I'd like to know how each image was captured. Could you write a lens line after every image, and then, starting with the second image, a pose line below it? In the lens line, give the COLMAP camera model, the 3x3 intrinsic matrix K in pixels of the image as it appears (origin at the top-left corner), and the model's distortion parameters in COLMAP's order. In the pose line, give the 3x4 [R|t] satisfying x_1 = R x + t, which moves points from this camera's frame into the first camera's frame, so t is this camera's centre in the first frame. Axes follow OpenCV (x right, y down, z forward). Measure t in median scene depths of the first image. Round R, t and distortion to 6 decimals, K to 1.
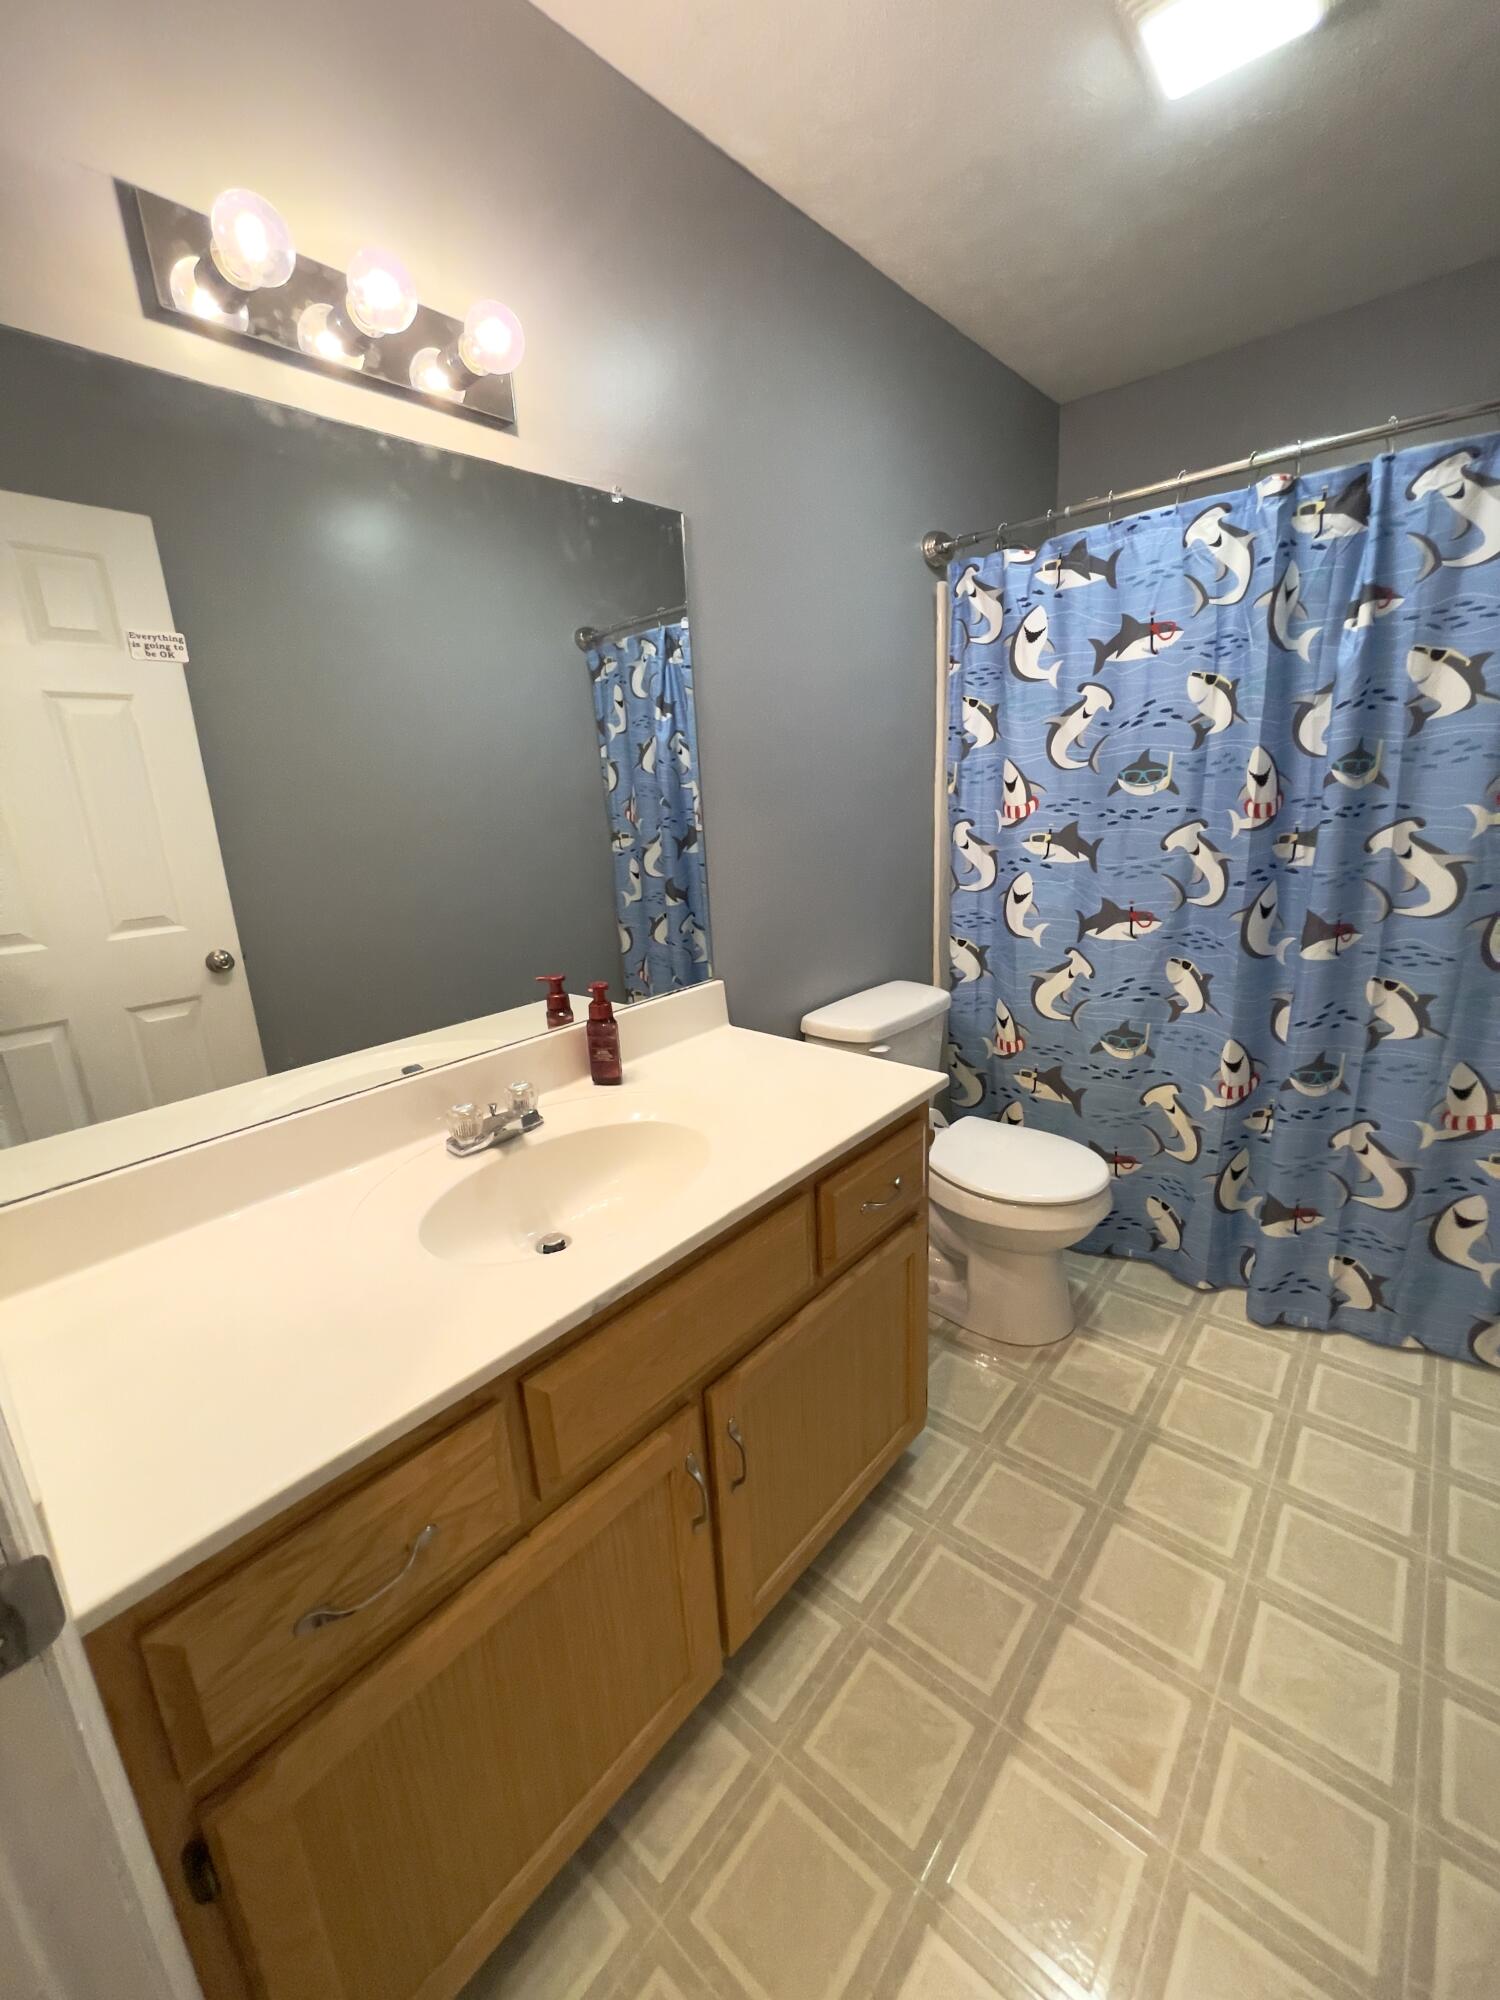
lens RADIAL K [[799.5, 0, 738.8], [0, 799.5, 985.7], [0, 0, 1]] dist [-0.001119, -0.010831]
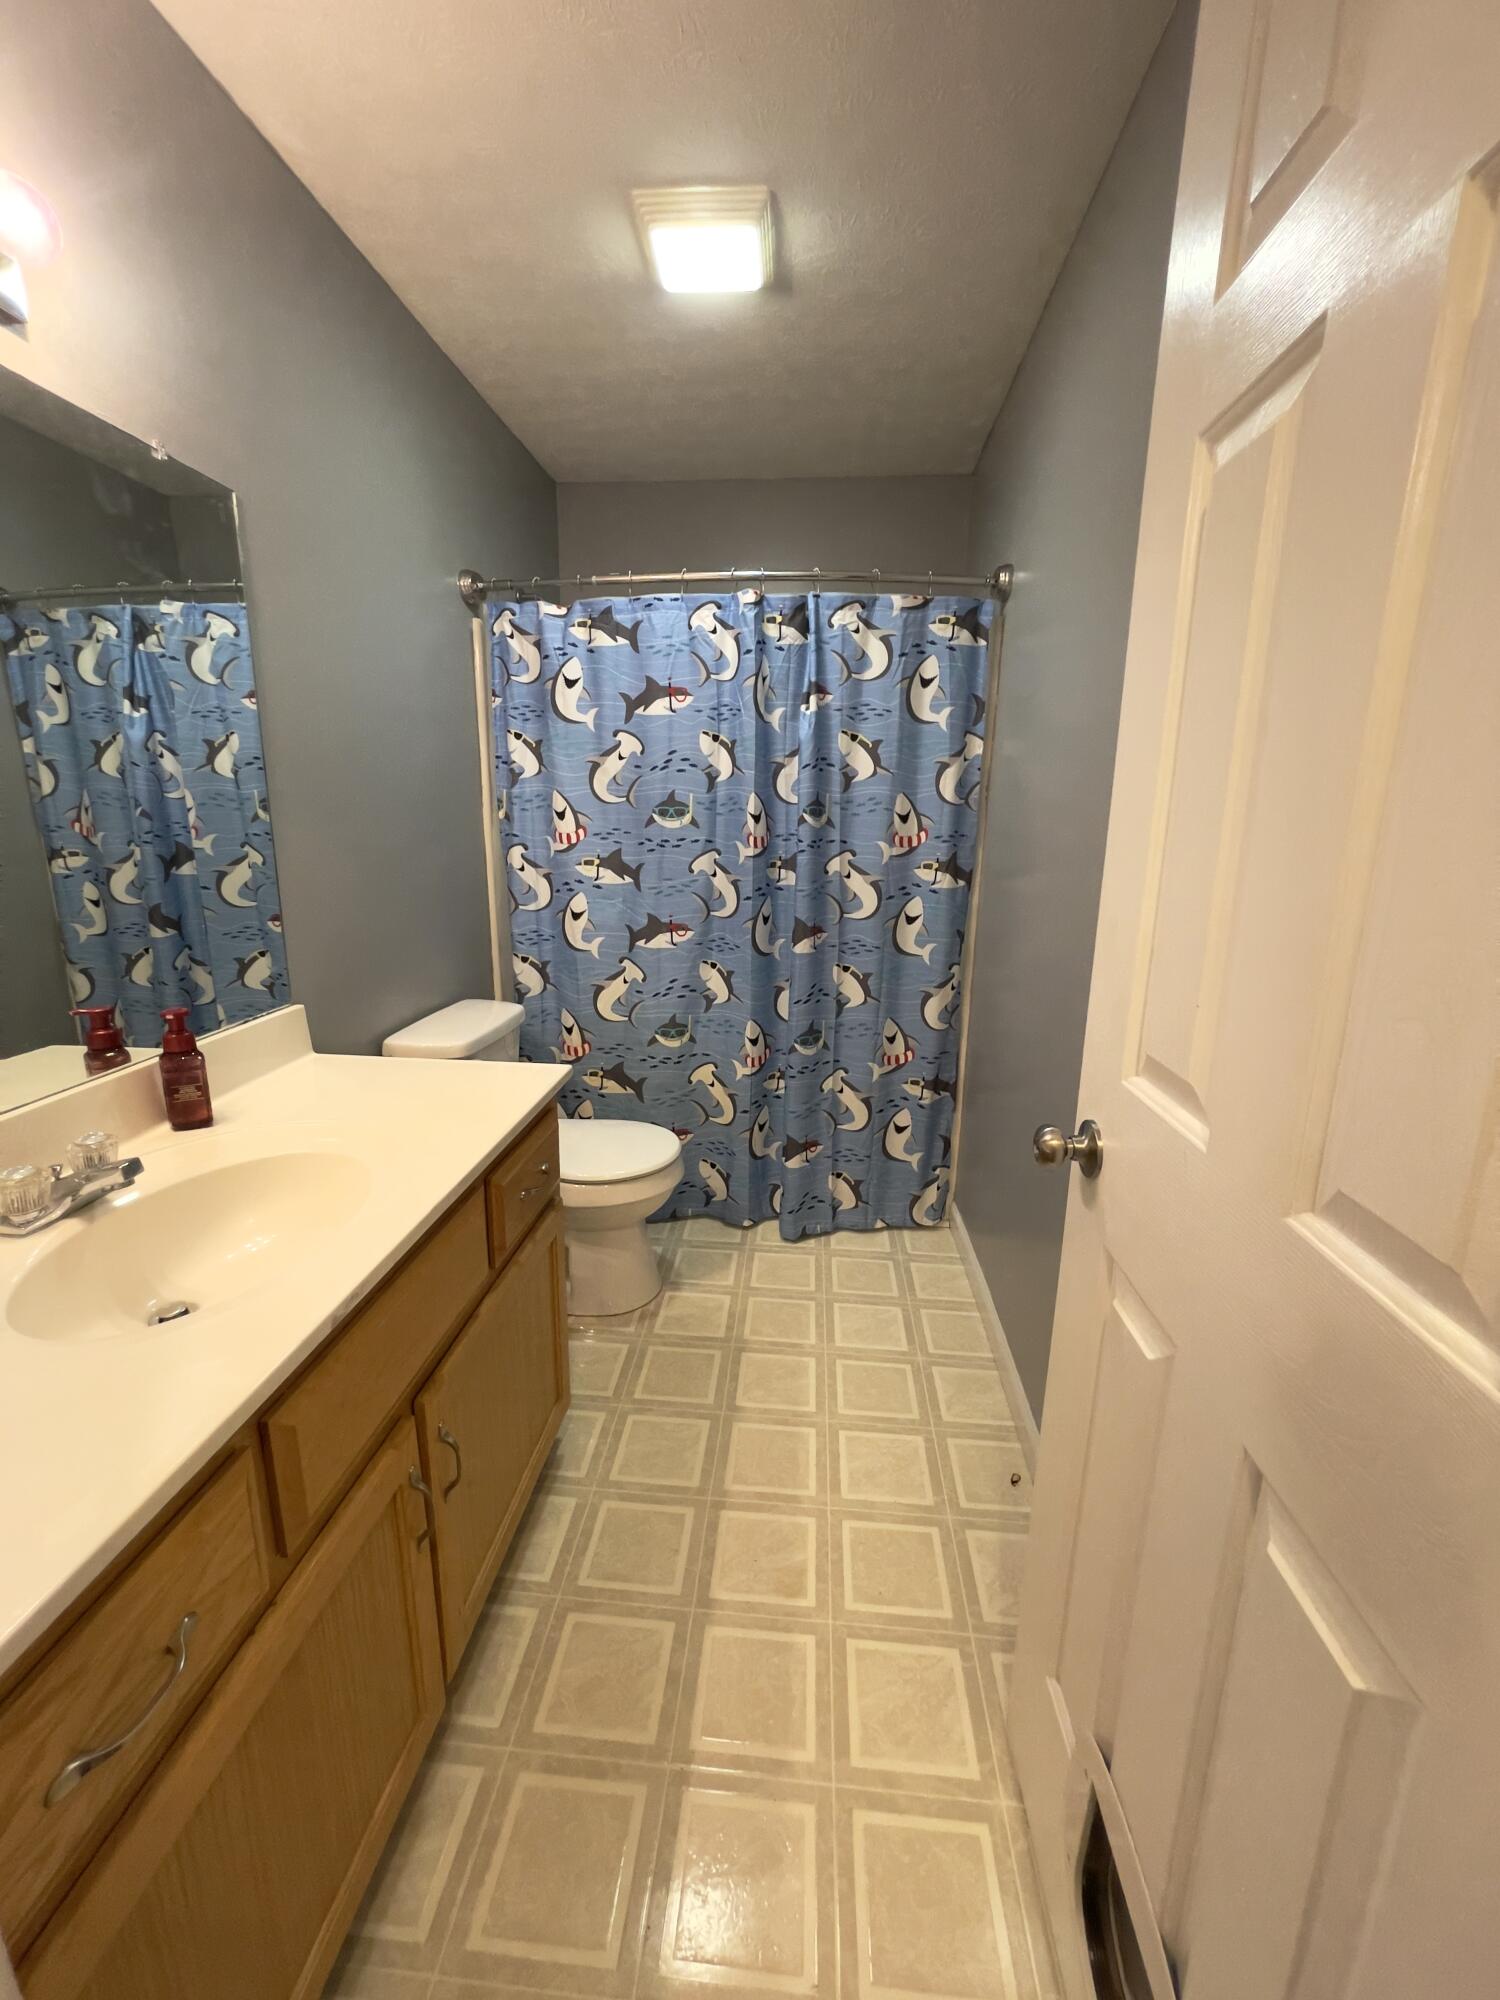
lens RADIAL K [[799.5, 0, 738.8], [0, 799.5, 985.7], [0, 0, 1]] dist [-0.001119, -0.010831]
pose [[0.806094, -0.064590, 0.588253, -0.148392], [0.093232, 0.995473, -0.018455, 0.034316], [-0.584398, 0.069721, 0.808466, -0.023340]]
